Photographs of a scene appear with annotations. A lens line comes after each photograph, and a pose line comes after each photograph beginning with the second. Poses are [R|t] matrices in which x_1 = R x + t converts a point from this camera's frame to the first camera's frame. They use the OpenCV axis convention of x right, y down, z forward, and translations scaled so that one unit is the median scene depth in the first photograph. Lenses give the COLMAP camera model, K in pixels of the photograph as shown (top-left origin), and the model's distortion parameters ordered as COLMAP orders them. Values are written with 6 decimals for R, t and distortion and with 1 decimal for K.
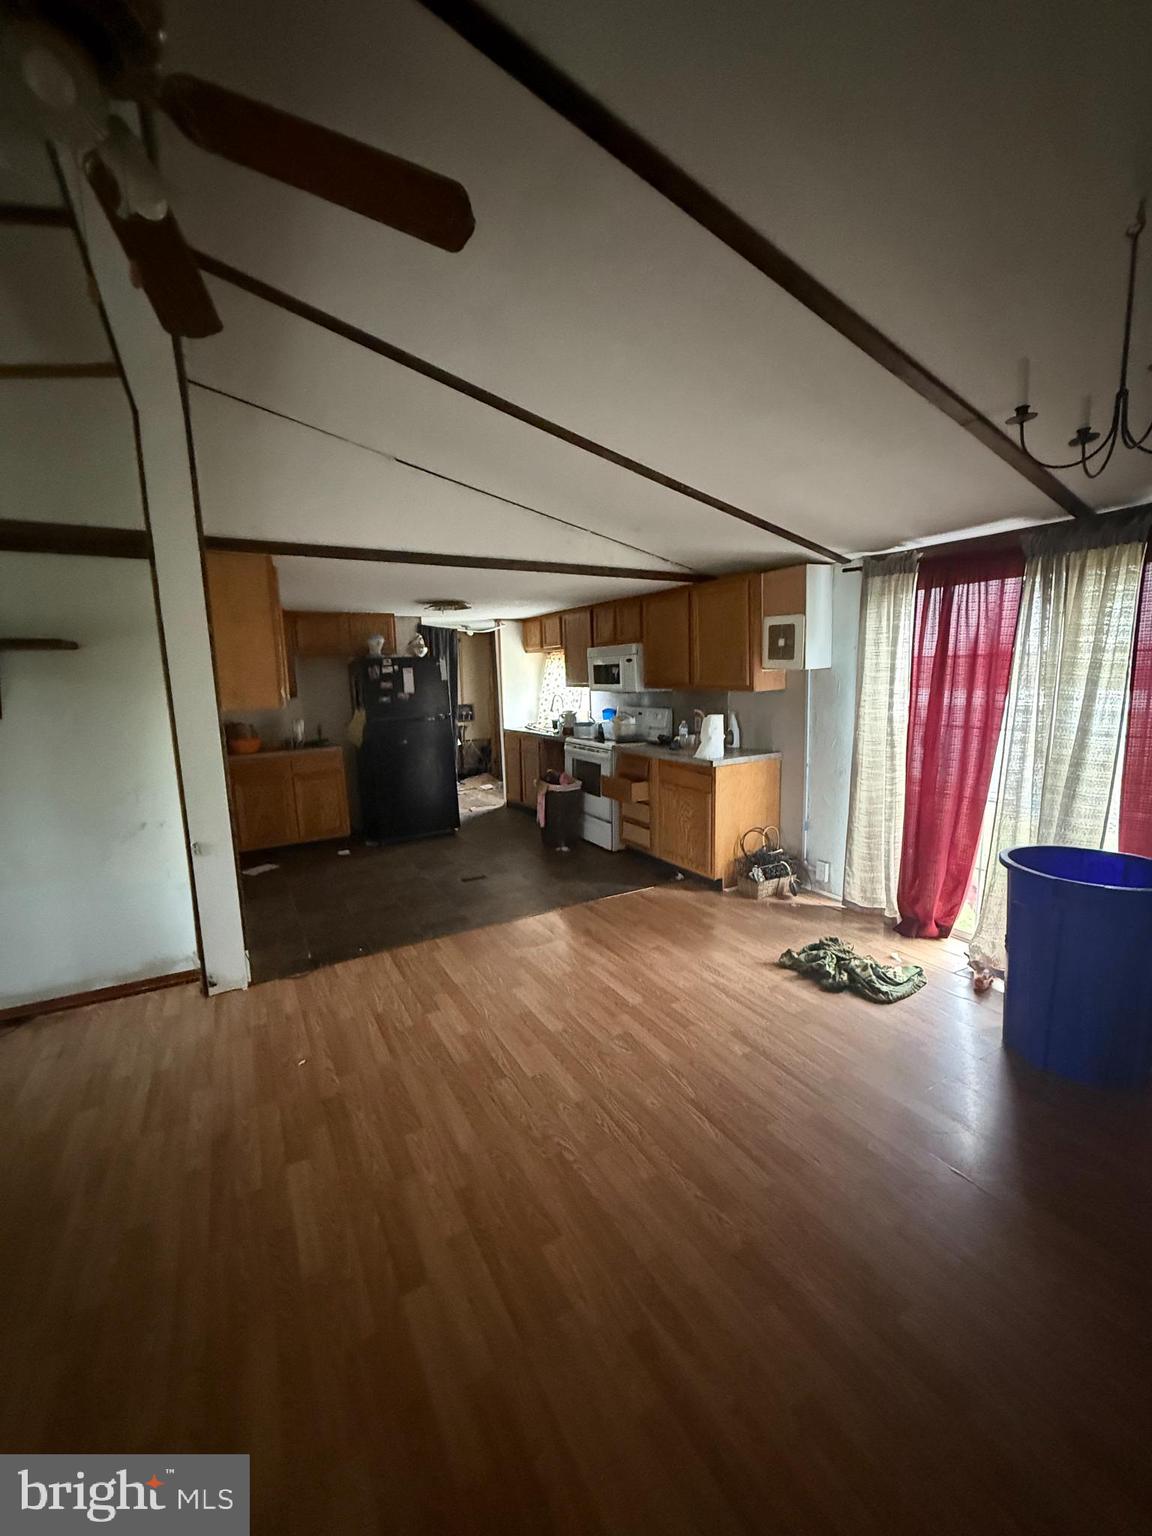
lens RADIAL K [[612.0, 0, 582.2], [0, 612.0, 763.8], [0, 0, 1]] dist [-0.015429, -0.000152]
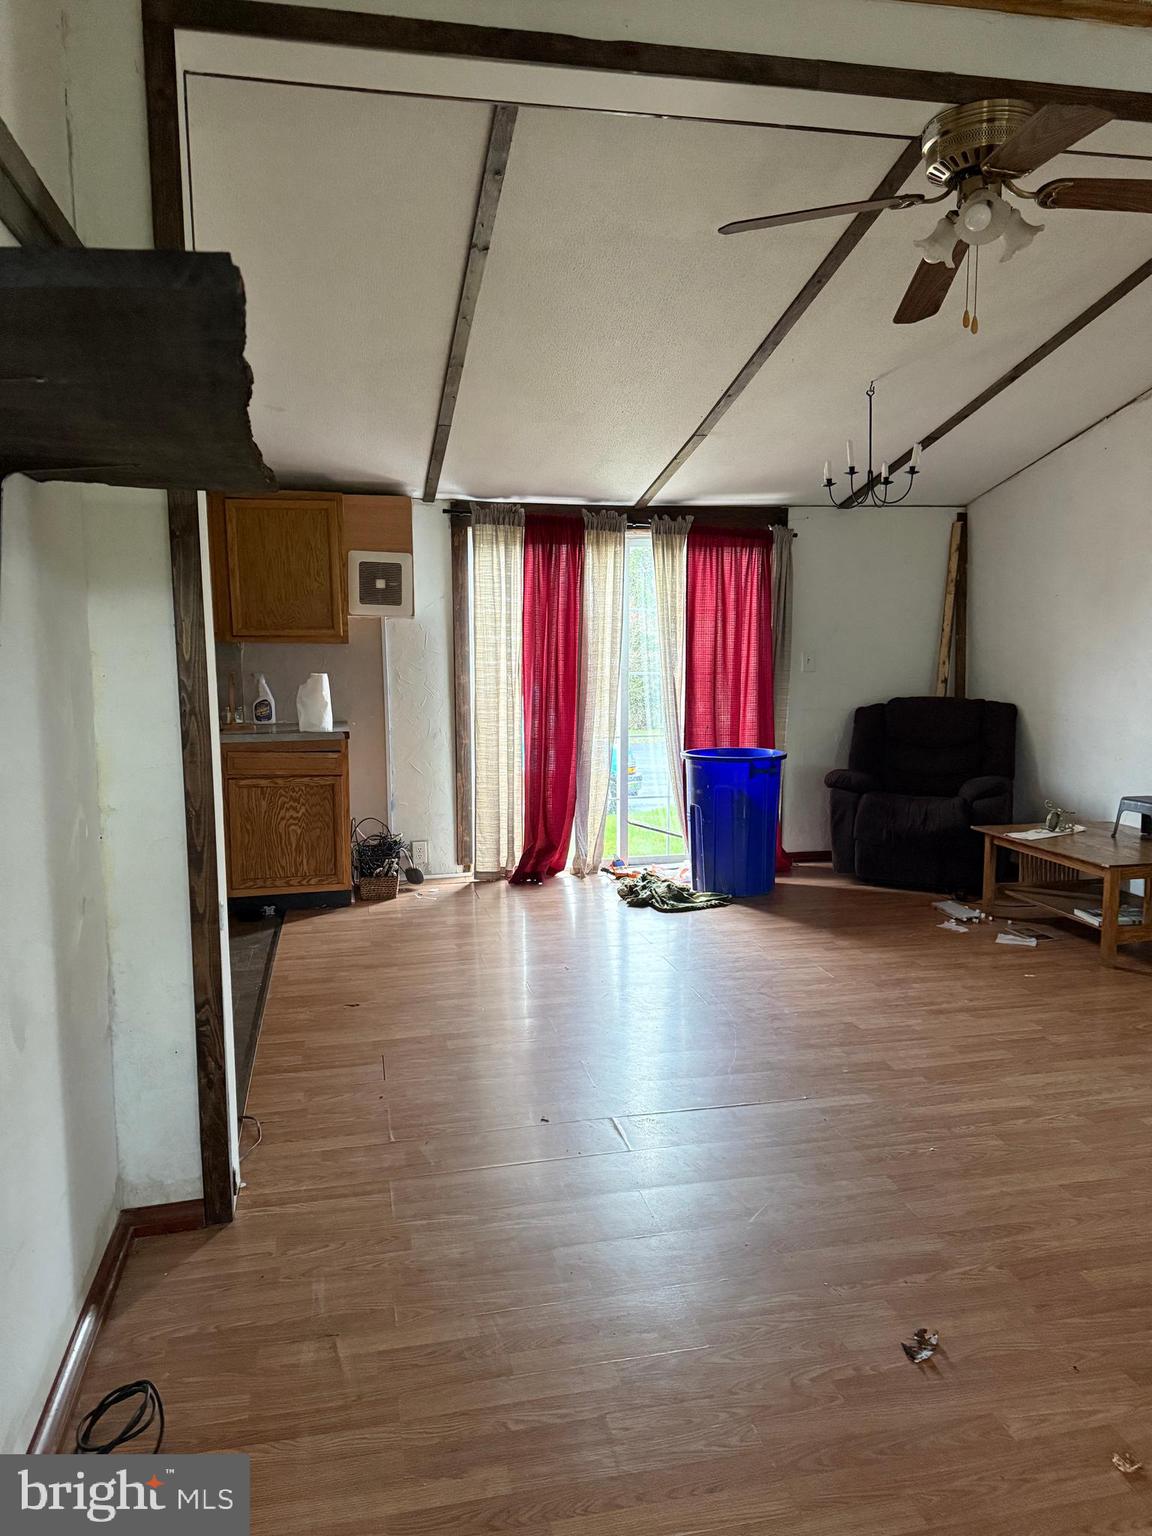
lens RADIAL K [[1074.9, 0, 565.2], [0, 1074.9, 773.6], [0, 0, 1]] dist [0.105864, -0.138226]
pose [[0.307636, -0.089053, 0.947328, -0.741194], [0.133185, 0.989839, 0.049798, 0.012306], [-0.942137, 0.110850, 0.316371, 0.238046]]
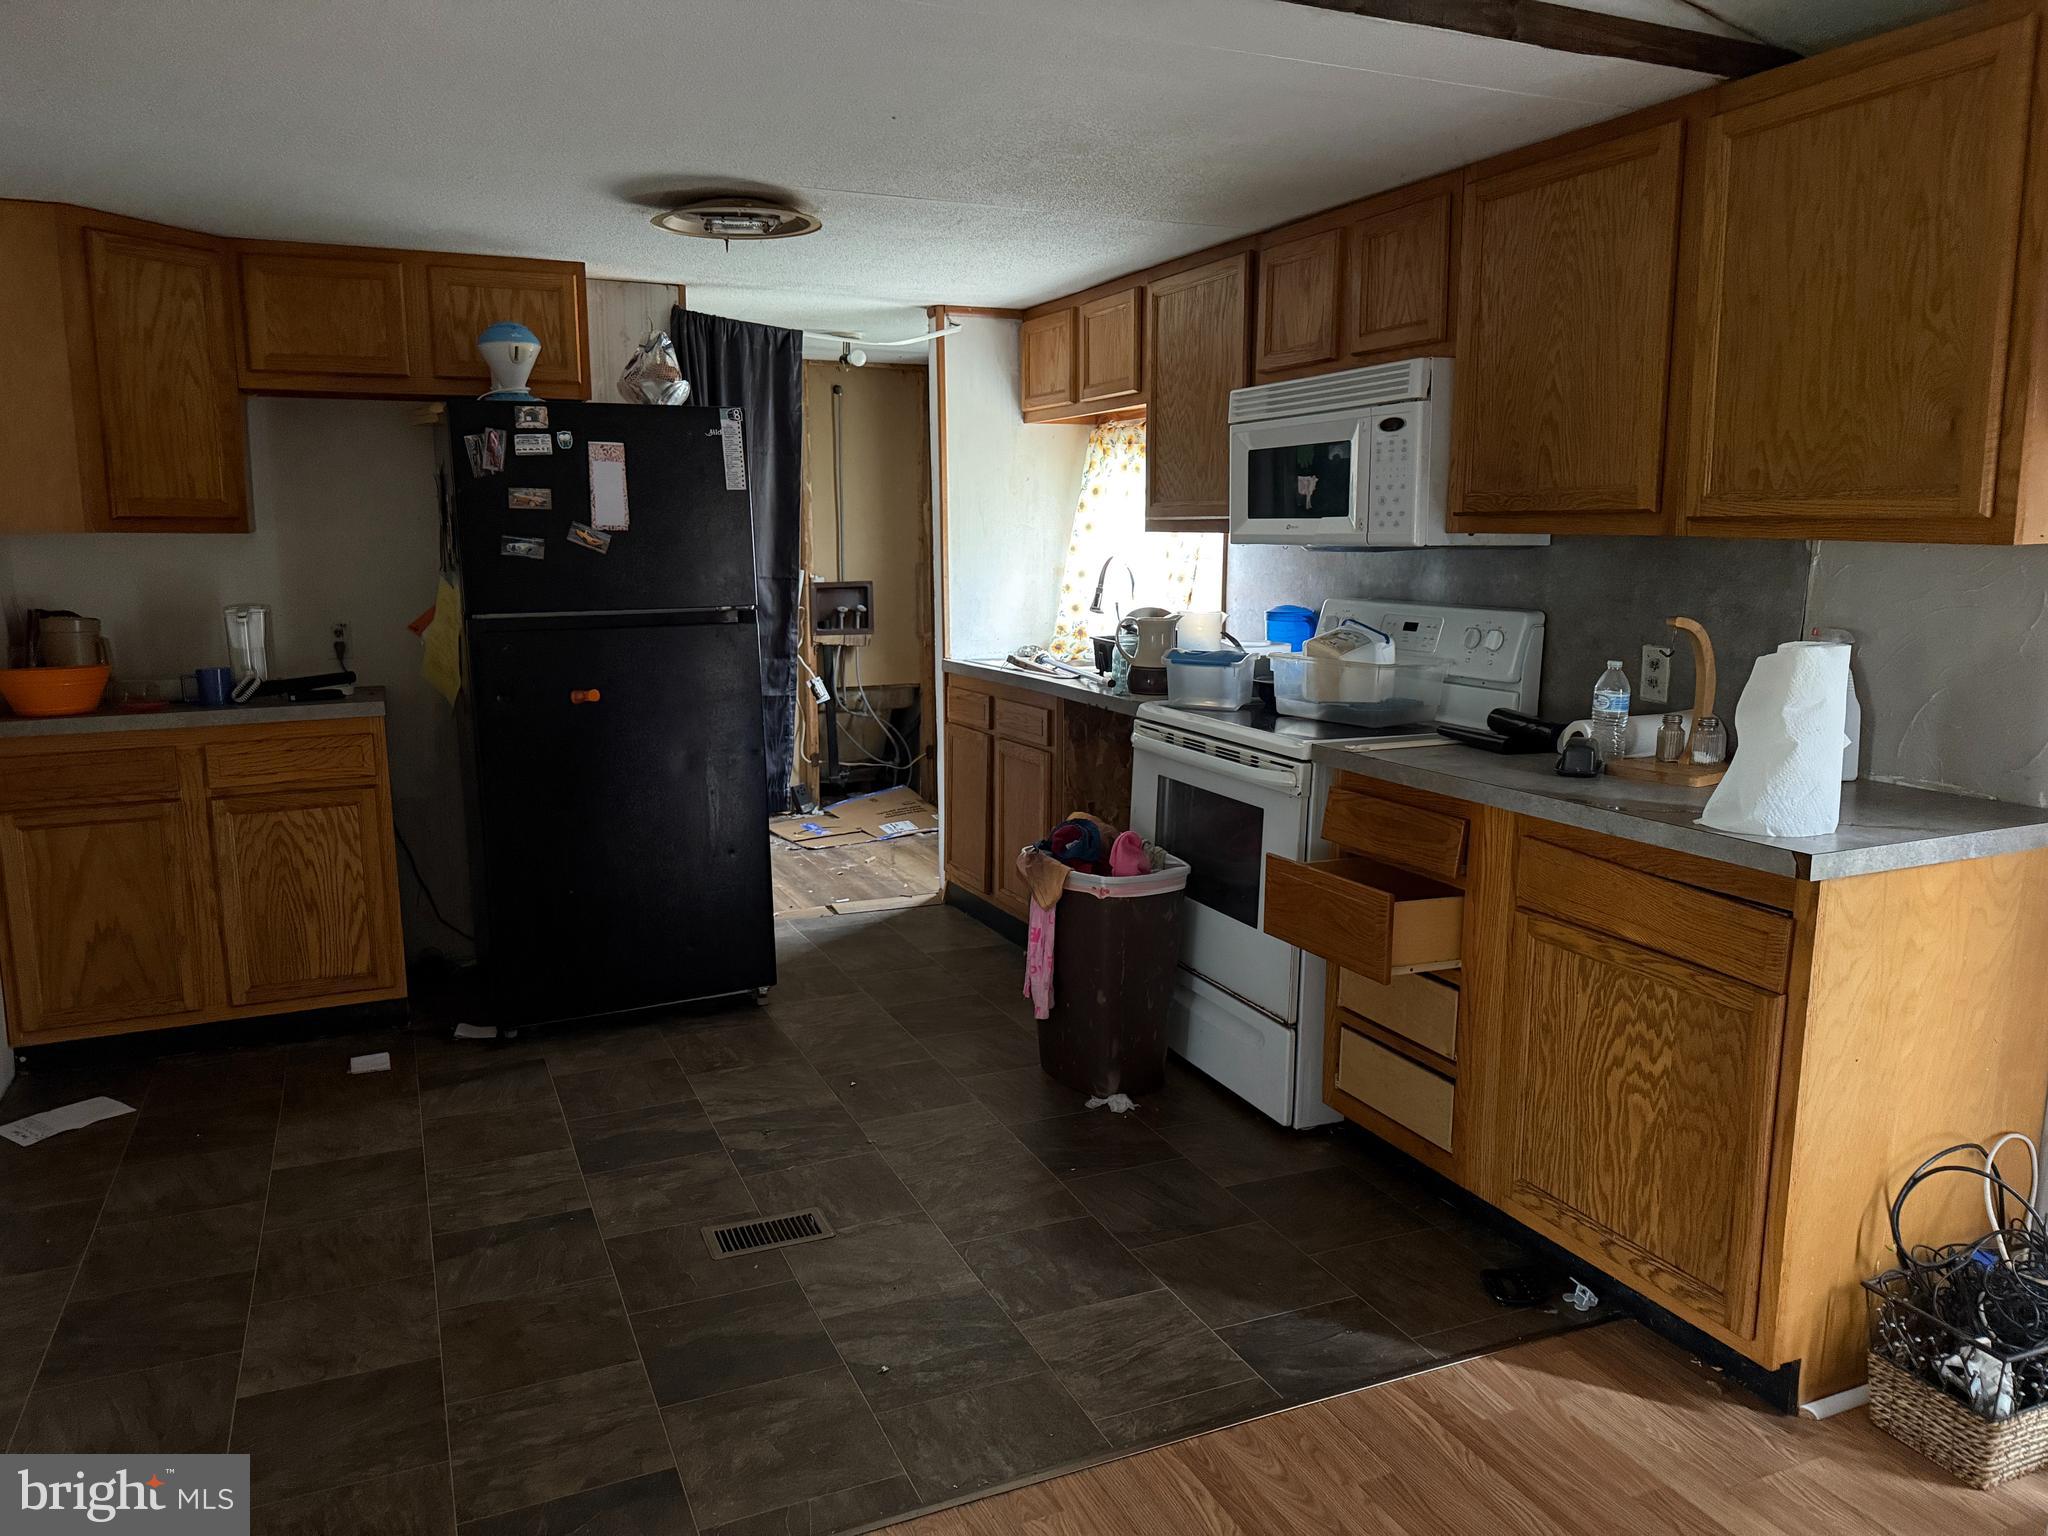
lens RADIAL K [[1433.2, 0, 1024.0], [0, 1433.2, 768.0], [0, 0, 1]] dist [0.105864, -0.138226]
pose [[0.993744, 0.044388, -0.102485, -0.010509], [-0.042179, 0.998831, 0.023622, -0.026846], [0.103414, -0.019152, 0.994454, 0.336024]]
